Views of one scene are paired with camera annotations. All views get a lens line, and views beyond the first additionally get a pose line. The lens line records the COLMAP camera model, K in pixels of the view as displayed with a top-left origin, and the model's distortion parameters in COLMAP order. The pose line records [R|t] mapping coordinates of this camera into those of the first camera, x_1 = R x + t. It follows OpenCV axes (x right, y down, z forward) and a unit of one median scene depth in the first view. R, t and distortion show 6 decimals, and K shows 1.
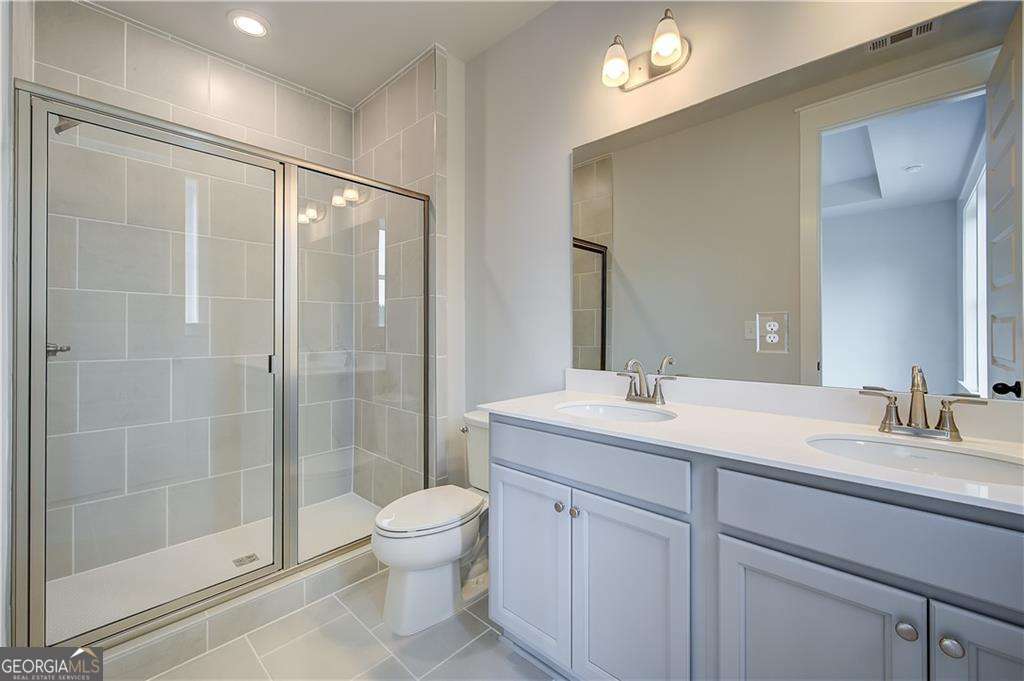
lens RADIAL K [[420.7, 0, 515.7], [0, 420.7, 333.6], [0, 0, 1]] dist [0.000800, -0.000374]
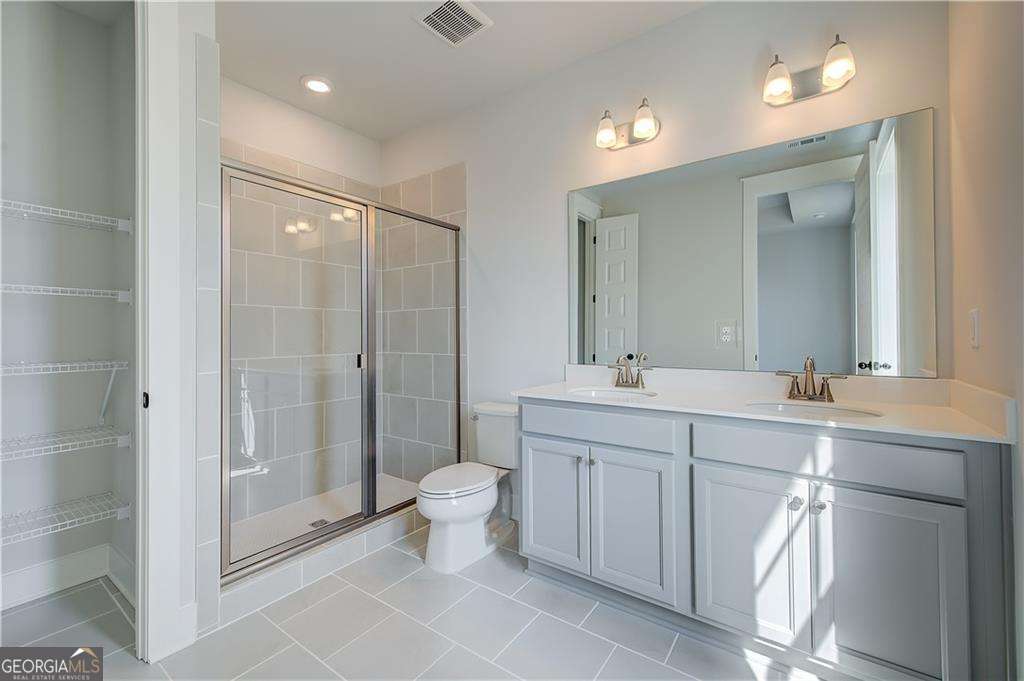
lens RADIAL K [[420.7, 0, 505.4], [0, 420.7, 338.4], [0, 0, 1]] dist [0.000800, -0.000374]
pose [[0.993892, -0.001283, 0.110349, -0.231374], [0.001487, 0.999997, -0.001764, 0.006939], [-0.110346, 0.001917, 0.993891, -0.290308]]
